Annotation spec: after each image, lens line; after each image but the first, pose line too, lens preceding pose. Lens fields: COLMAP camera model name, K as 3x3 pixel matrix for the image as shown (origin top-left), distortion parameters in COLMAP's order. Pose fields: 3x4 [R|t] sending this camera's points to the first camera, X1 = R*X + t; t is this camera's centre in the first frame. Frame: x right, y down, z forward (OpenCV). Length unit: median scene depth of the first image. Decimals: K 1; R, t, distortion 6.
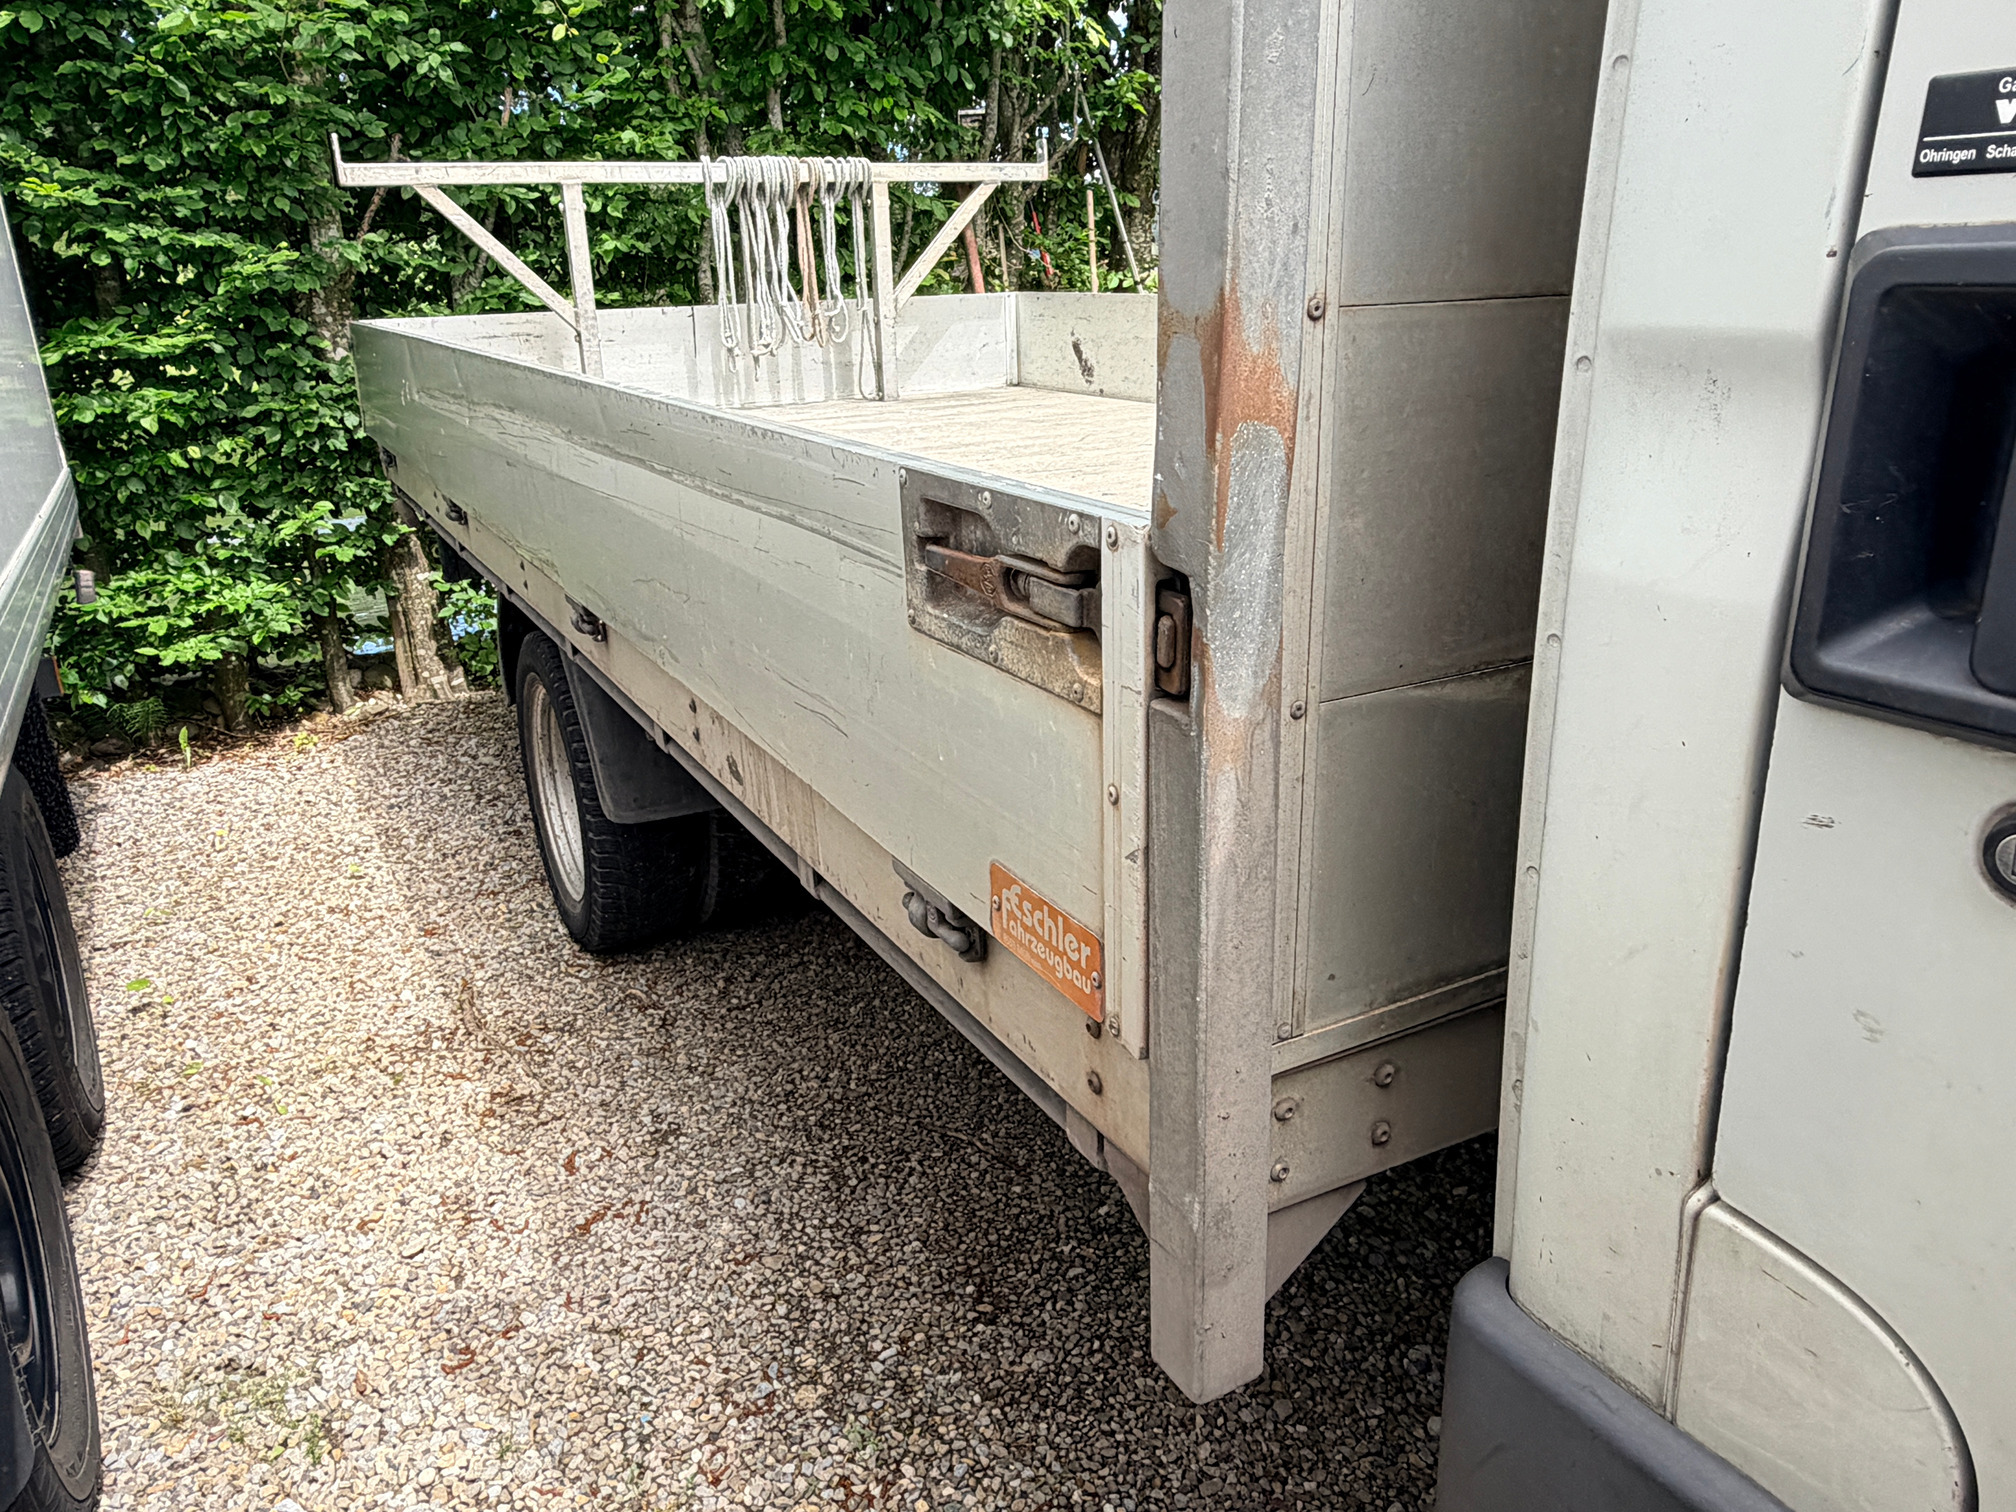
lens RADIAL K [[1484.3, 0, 1008.3], [0, 1484.3, 761.2], [0, 0, 1]] dist [0.000489, -0.002855]
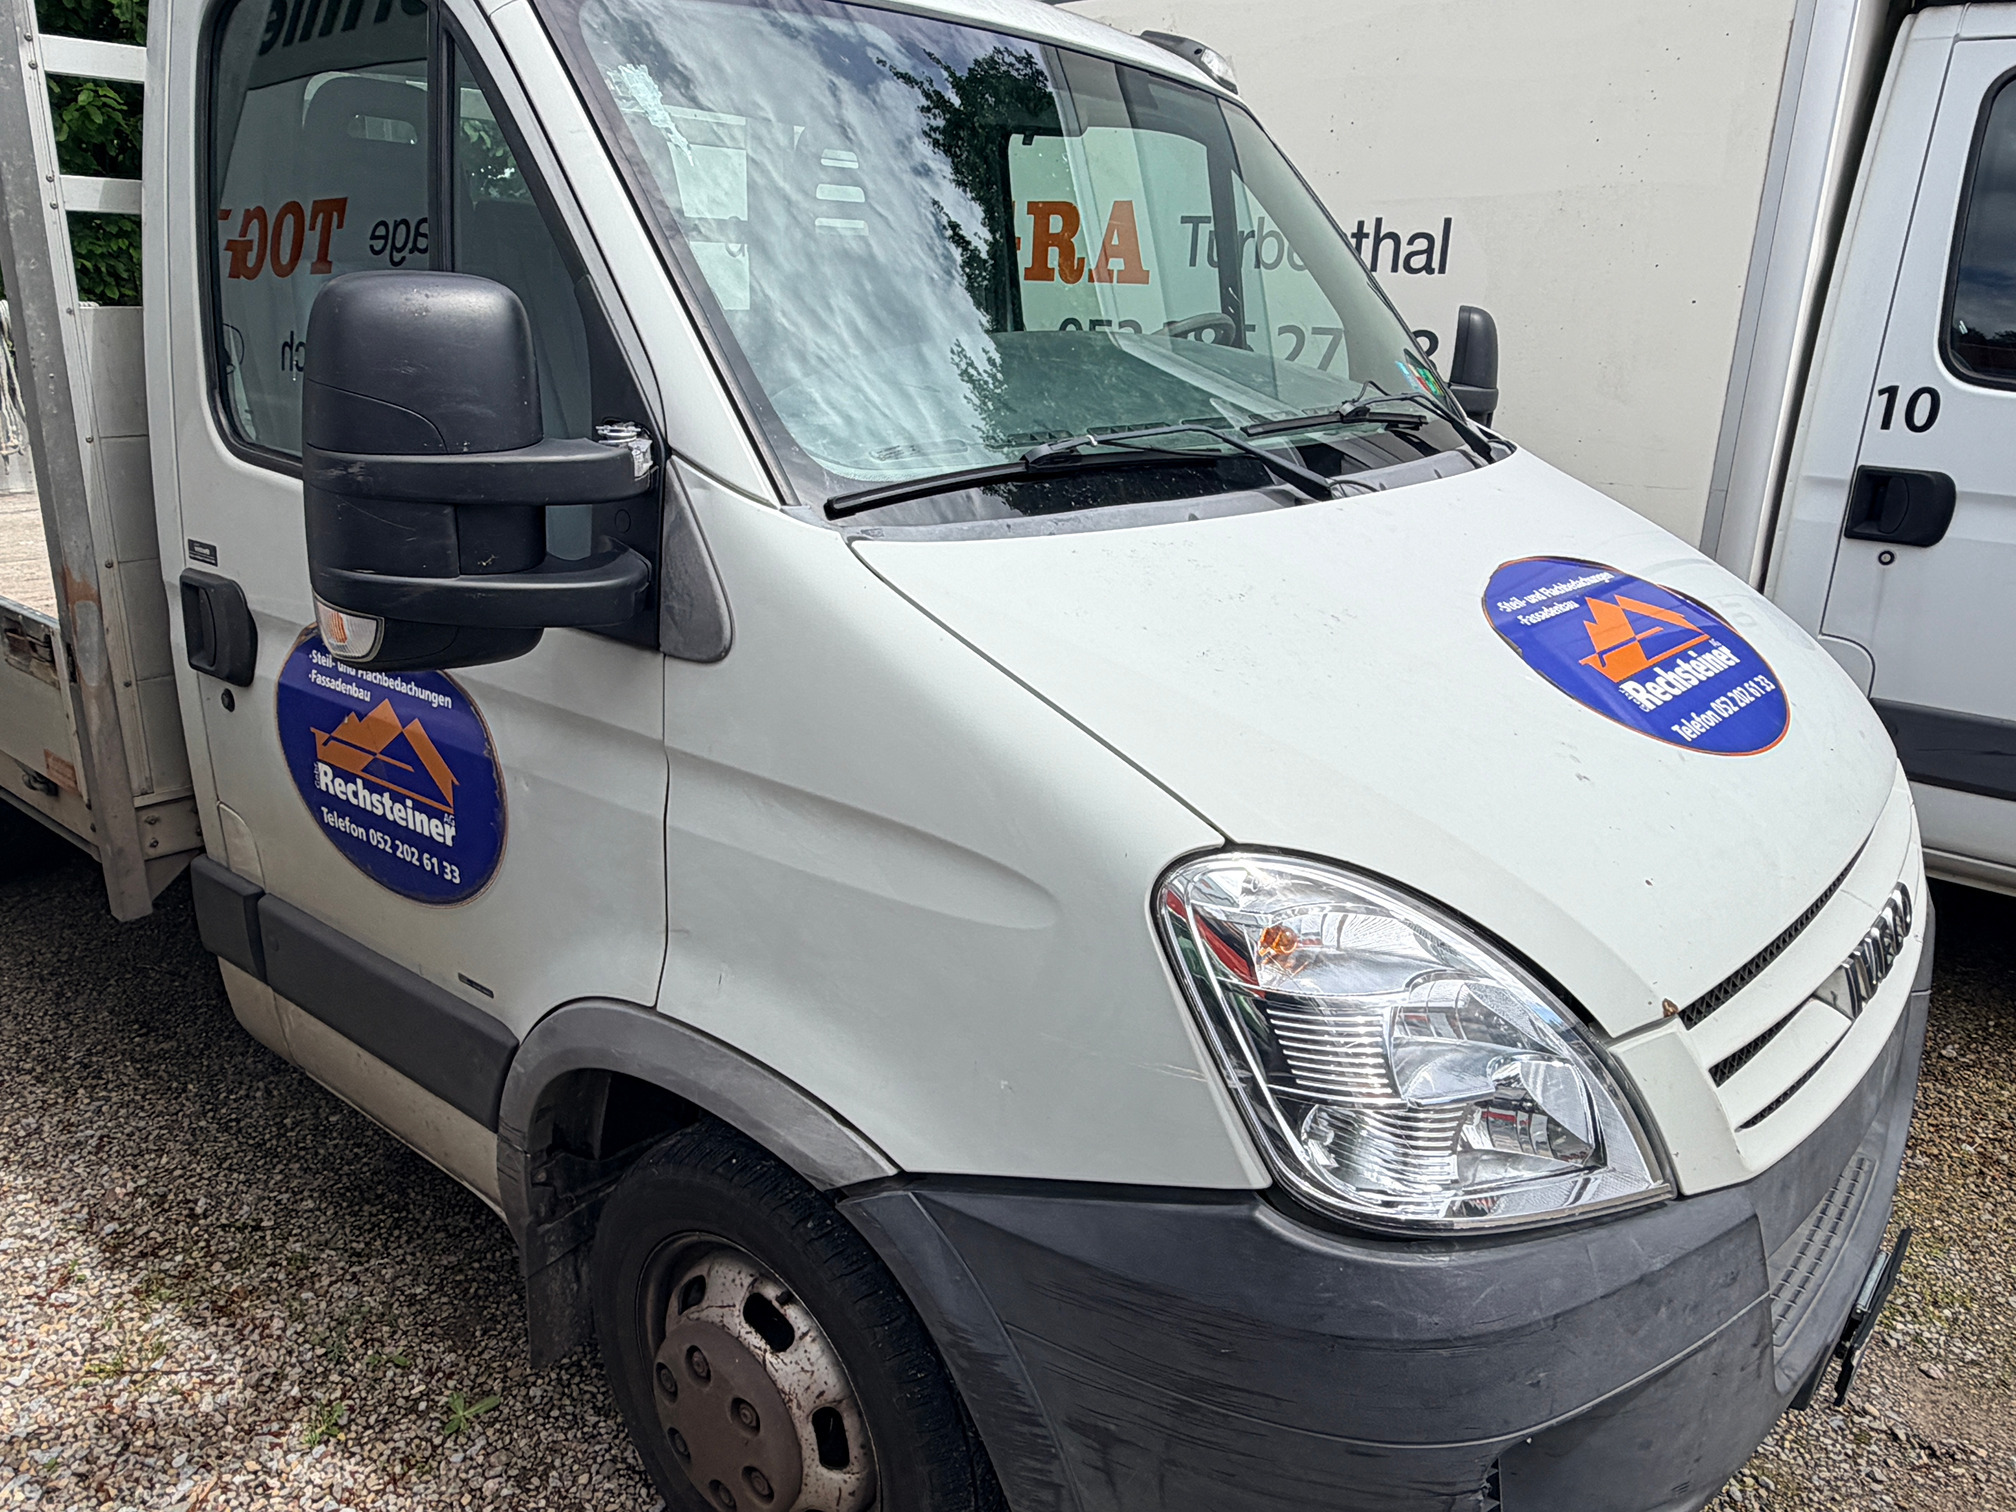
lens RADIAL K [[1484.3, 0, 1006.4], [0, 1484.3, 750.9], [0, 0, 1]] dist [0.000489, -0.002855]
pose [[0.926578, -0.063894, 0.370637, 0.557363], [0.072283, 0.997346, -0.008773, 0.202051], [-0.369092, 0.034919, 0.928737, -1.955175]]
